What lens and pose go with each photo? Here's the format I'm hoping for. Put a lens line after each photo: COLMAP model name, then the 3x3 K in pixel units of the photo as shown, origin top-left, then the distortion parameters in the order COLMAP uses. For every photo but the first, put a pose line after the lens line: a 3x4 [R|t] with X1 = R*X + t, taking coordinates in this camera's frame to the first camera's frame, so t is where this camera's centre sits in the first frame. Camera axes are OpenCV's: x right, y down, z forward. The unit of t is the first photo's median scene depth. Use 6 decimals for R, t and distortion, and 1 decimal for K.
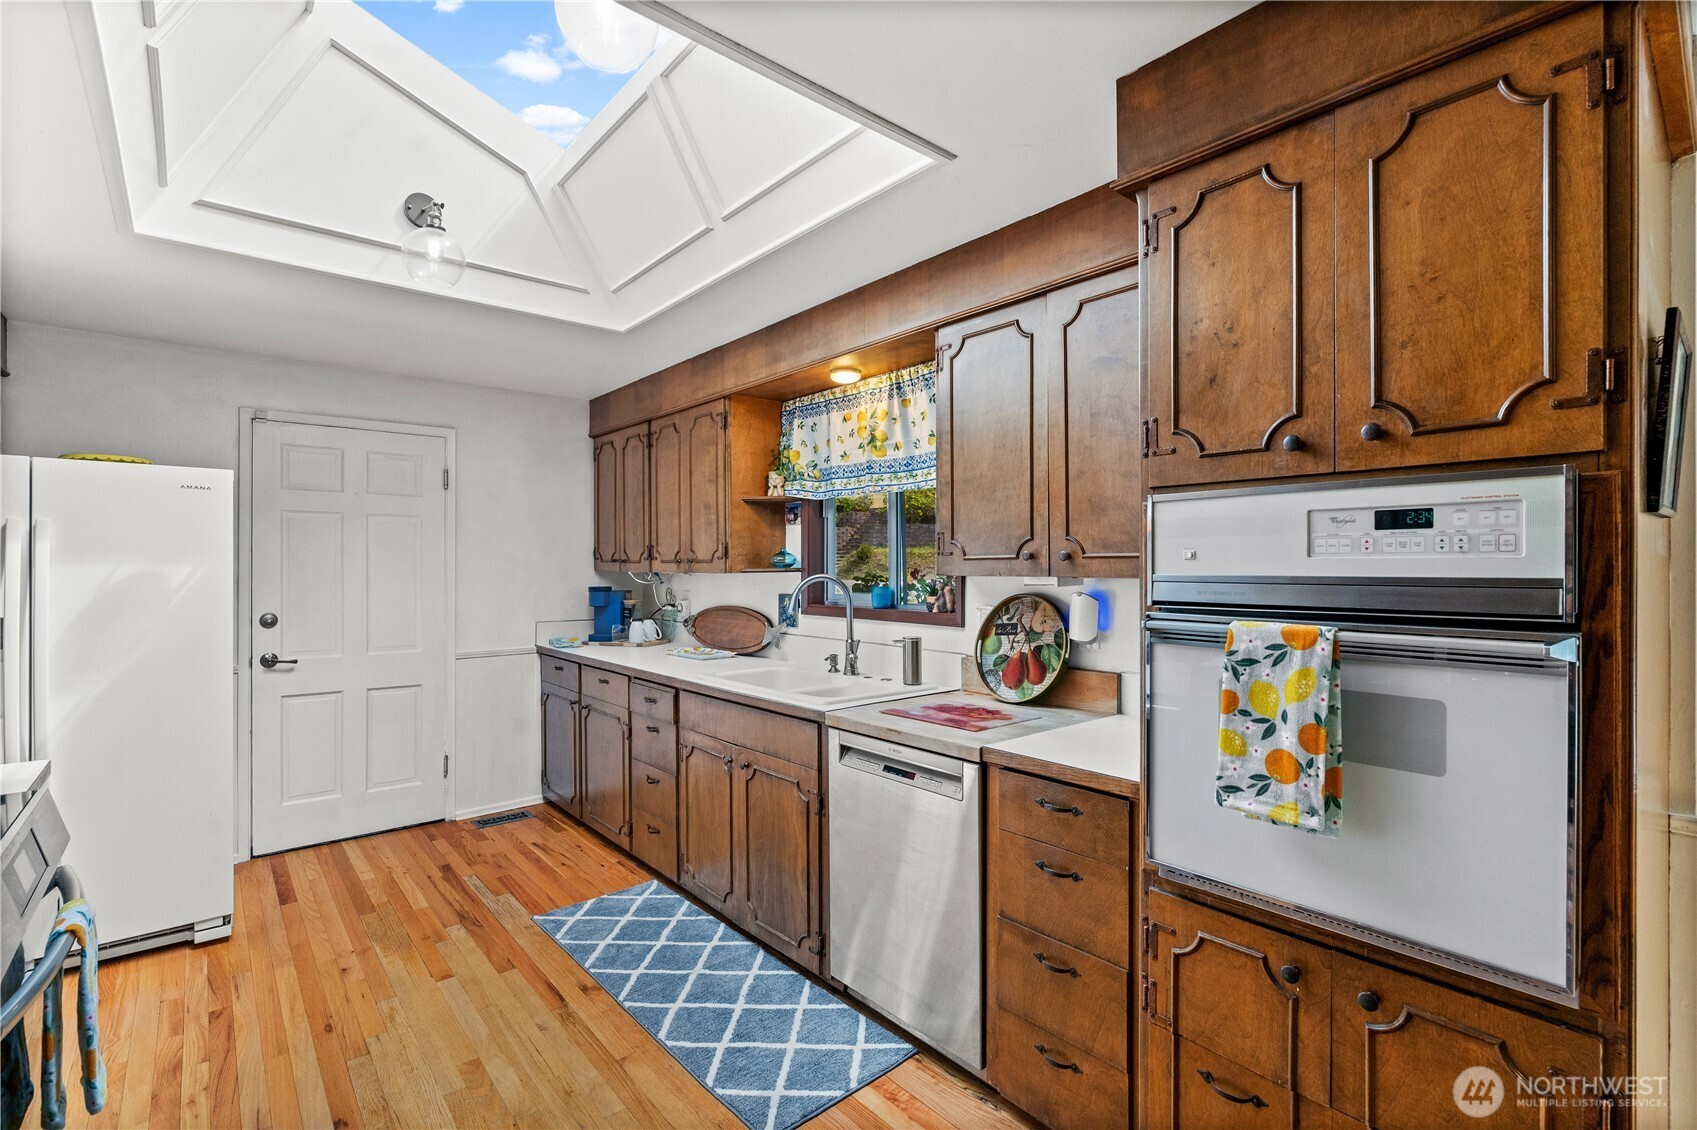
lens RADIAL K [[773.7, 0, 840.7], [0, 773.7, 563.9], [0, 0, 1]] dist [-0.005015, 0.002203]
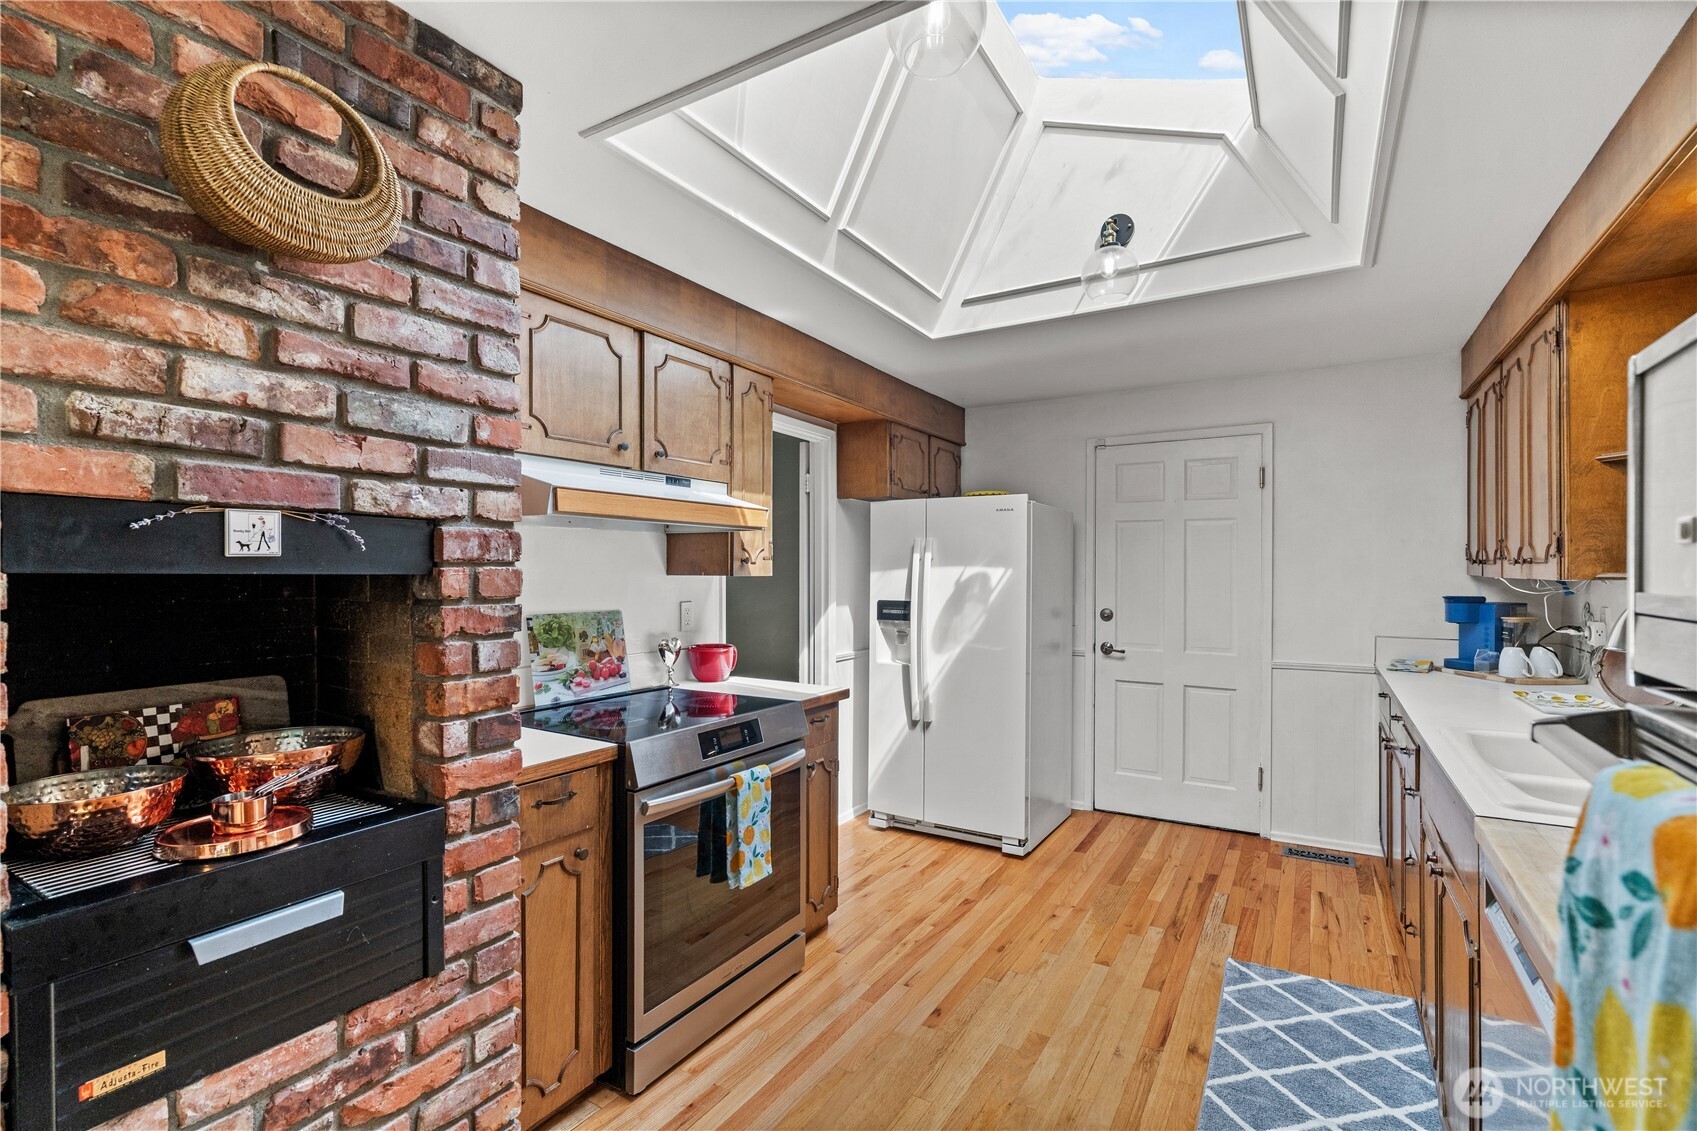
lens RADIAL K [[773.7, 0, 842.3], [0, 773.7, 567.6], [0, 0, 1]] dist [-0.005015, 0.002203]
pose [[0.311849, -0.001752, -0.950130, 0.308936], [0.003233, 0.999994, -0.000783, 0.000588], [0.950126, -0.002827, 0.311853, 0.284625]]
